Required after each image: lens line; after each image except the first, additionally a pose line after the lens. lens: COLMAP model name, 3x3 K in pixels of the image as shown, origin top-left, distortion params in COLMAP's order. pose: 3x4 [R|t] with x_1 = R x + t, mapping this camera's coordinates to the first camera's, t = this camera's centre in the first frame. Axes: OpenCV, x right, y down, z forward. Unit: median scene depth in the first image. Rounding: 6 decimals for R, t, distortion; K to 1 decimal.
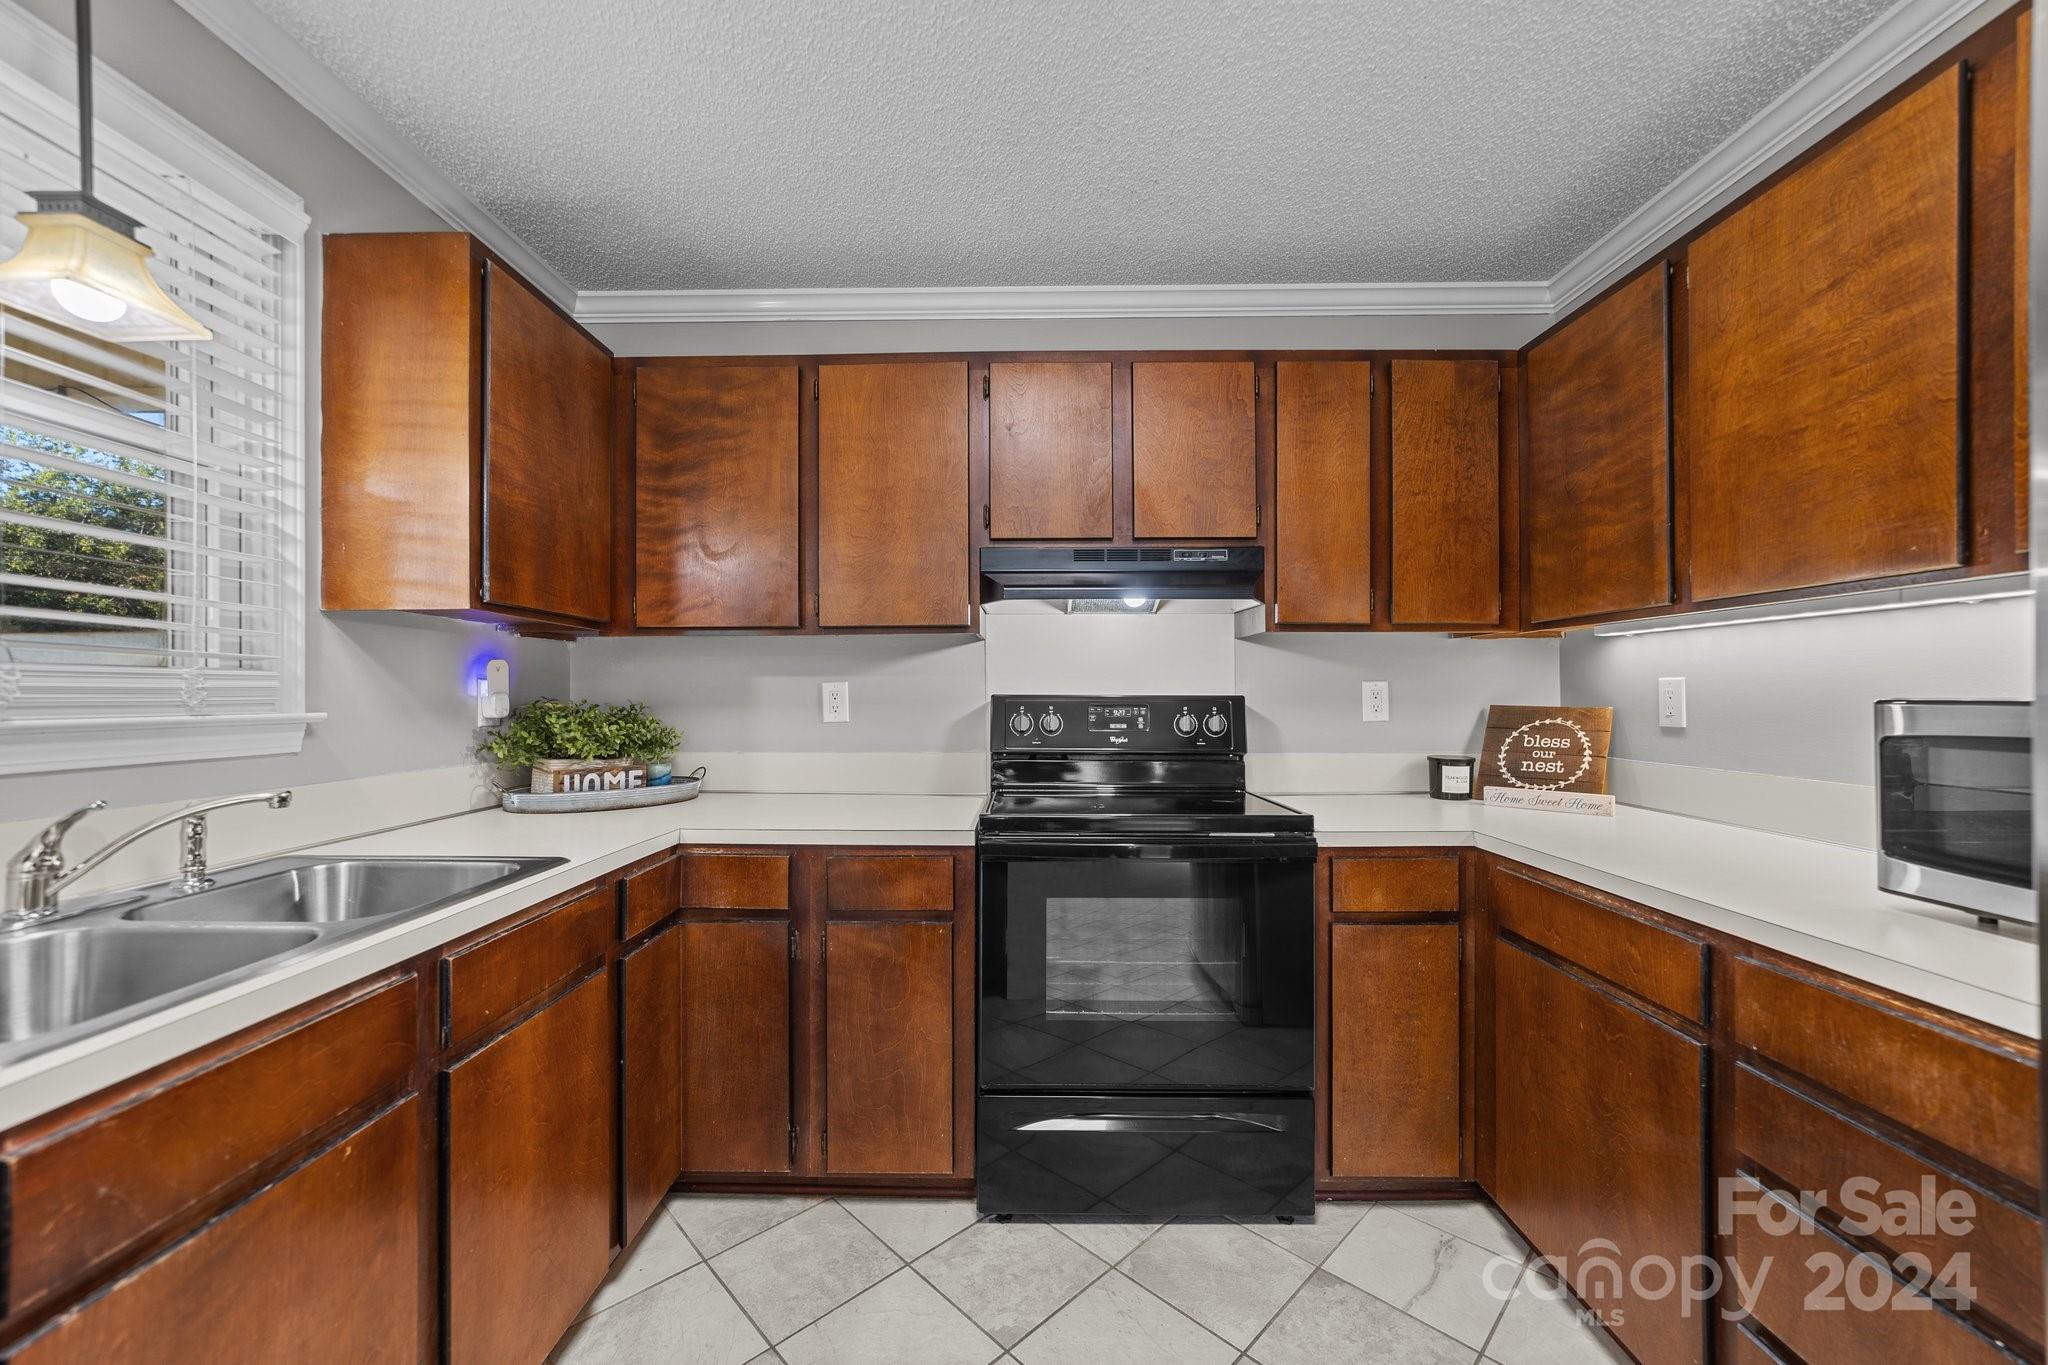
lens RADIAL K [[789.3, 0, 1021.8], [0, 789.3, 684.9], [0, 0, 1]] dist [-0.017998, 0.009630]
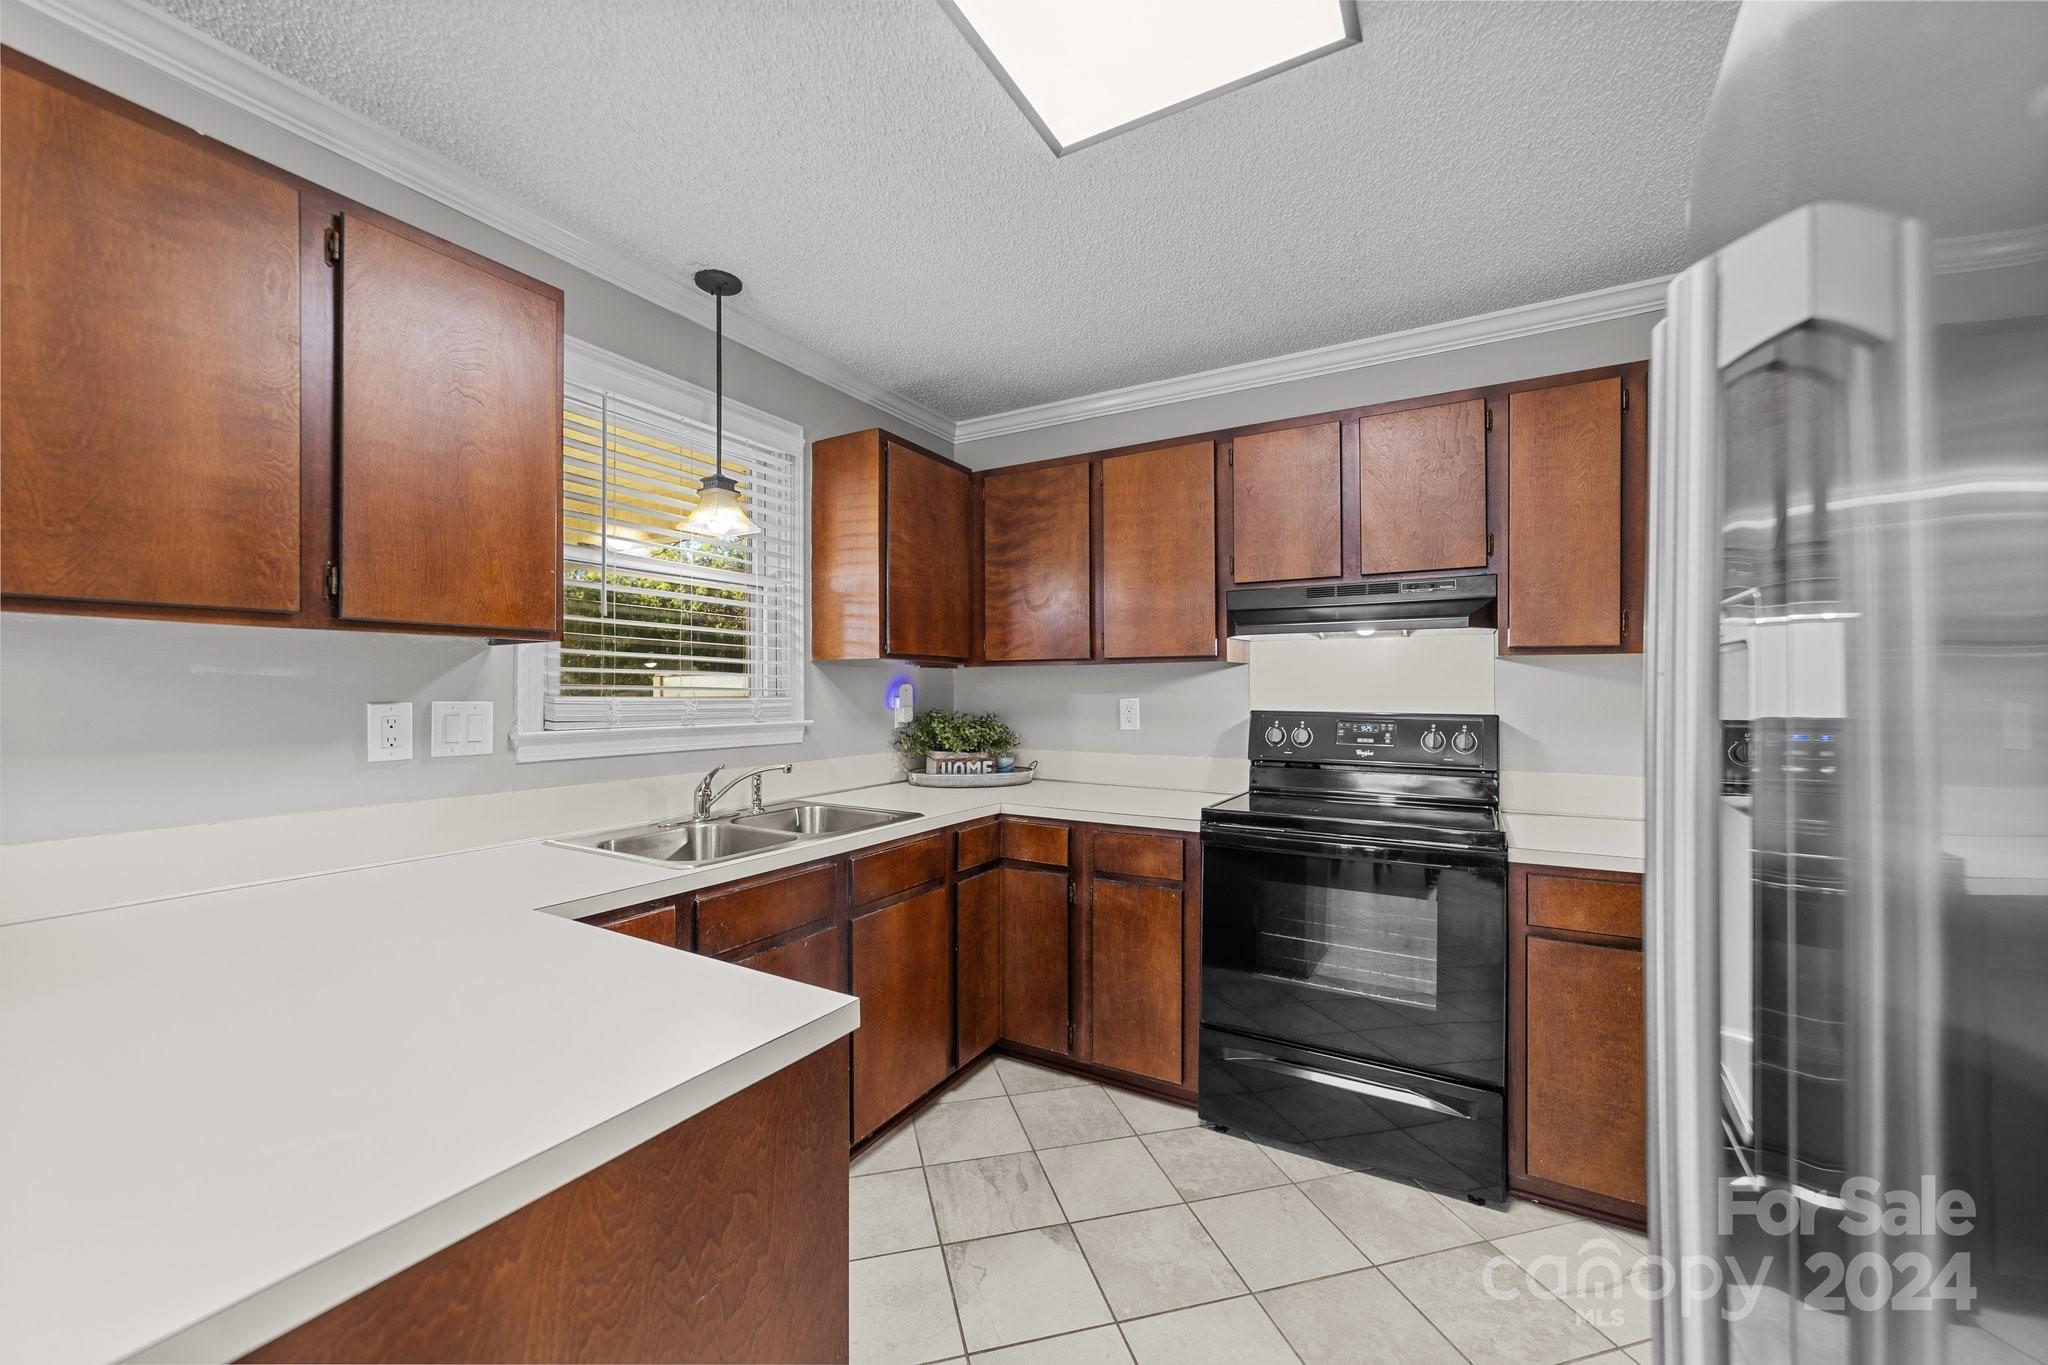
lens RADIAL K [[789.3, 0, 1021.8], [0, 789.3, 684.9], [0, 0, 1]] dist [-0.017998, 0.009630]
pose [[0.870868, -0.001484, -0.491515, 0.276824], [0.003355, 0.999990, 0.002925, -0.034489], [0.491506, -0.004197, 0.870864, -0.218672]]
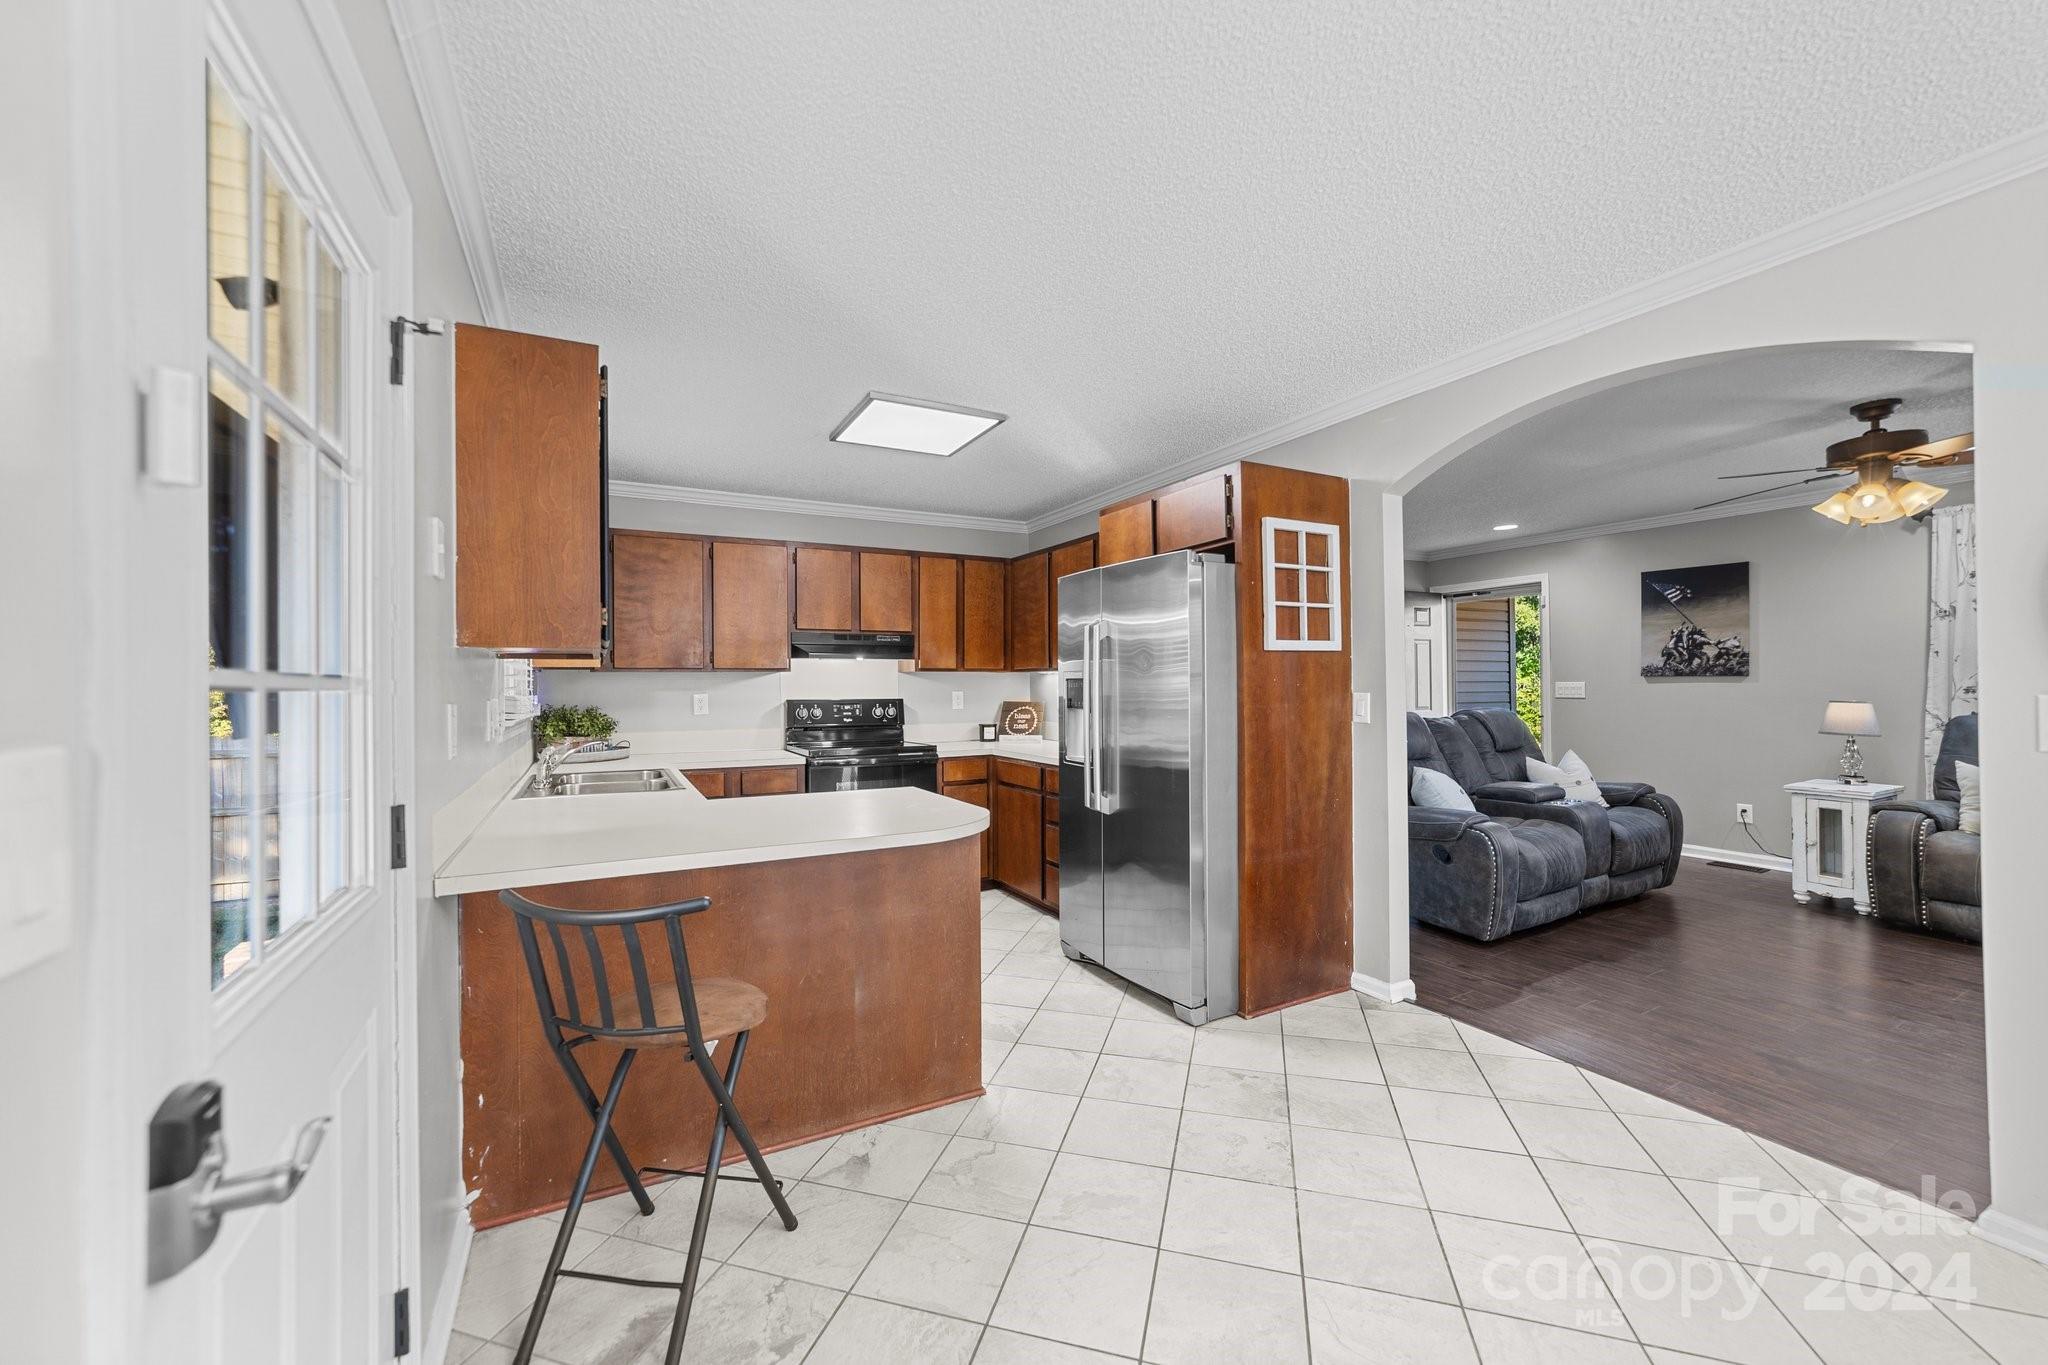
lens RADIAL K [[789.3, 0, 1021.8], [0, 789.3, 684.9], [0, 0, 1]] dist [-0.017998, 0.009630]
pose [[0.875481, -0.003903, 0.483237, -0.560140], [-0.000891, 0.999953, 0.009690, -0.052403], [-0.483252, -0.008914, 0.875436, -1.238339]]
